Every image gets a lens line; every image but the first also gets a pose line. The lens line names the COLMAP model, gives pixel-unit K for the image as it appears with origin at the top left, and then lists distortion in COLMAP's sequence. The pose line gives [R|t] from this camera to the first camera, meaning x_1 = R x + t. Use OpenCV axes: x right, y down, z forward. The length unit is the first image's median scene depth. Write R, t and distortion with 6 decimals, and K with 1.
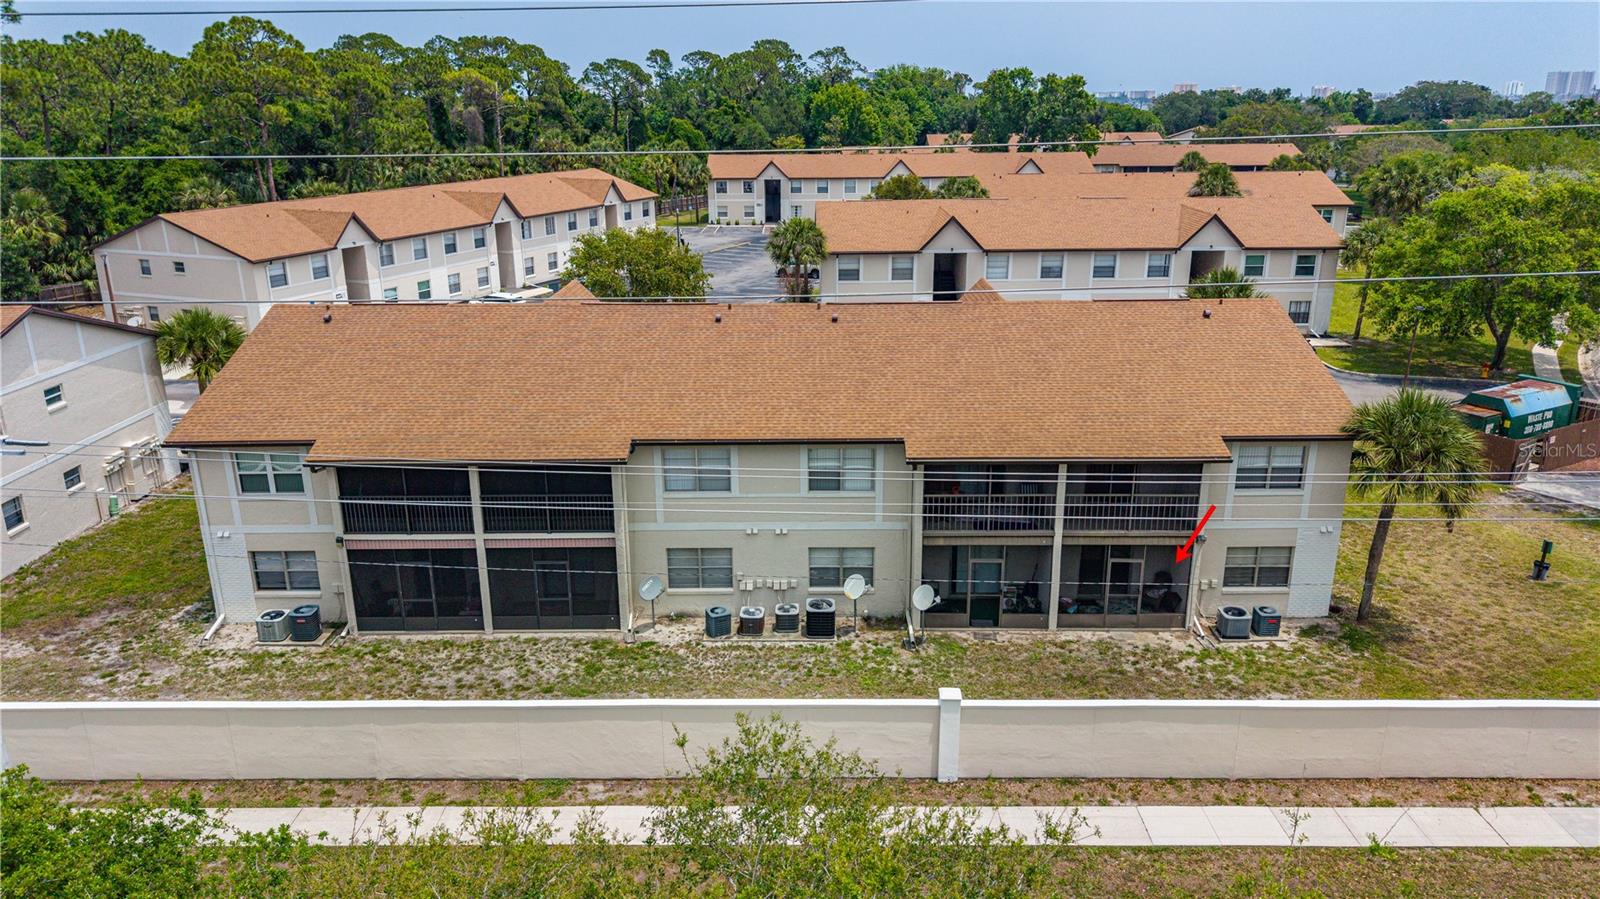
lens RADIAL K [[1091.5, 0, 800.0], [0, 1091.5, 449.5], [0, 0, 1]] dist [0.007528, -0.000844]
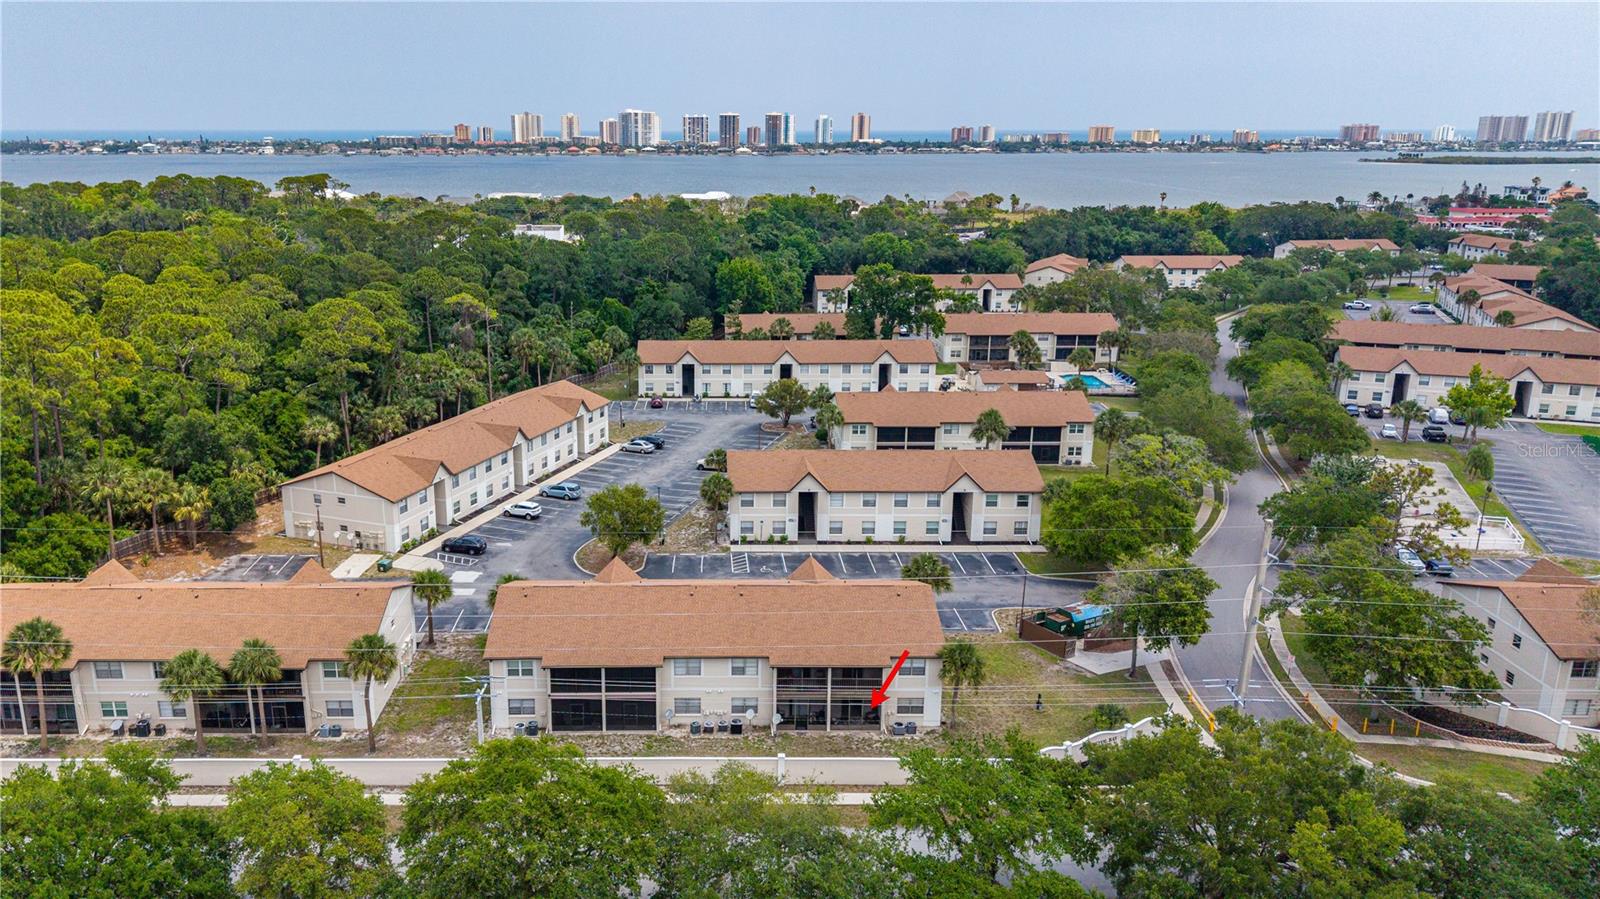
lens RADIAL K [[1164.4, 0, 714.4], [0, 1164.4, 450.6], [0, 0, 1]] dist [0.102393, -0.162442]
pose [[0.999831, 0.005237, 0.017598, -0.082620], [-0.004363, 0.998773, -0.049337, -0.348409], [-0.017834, 0.049252, 0.998627, -1.734717]]
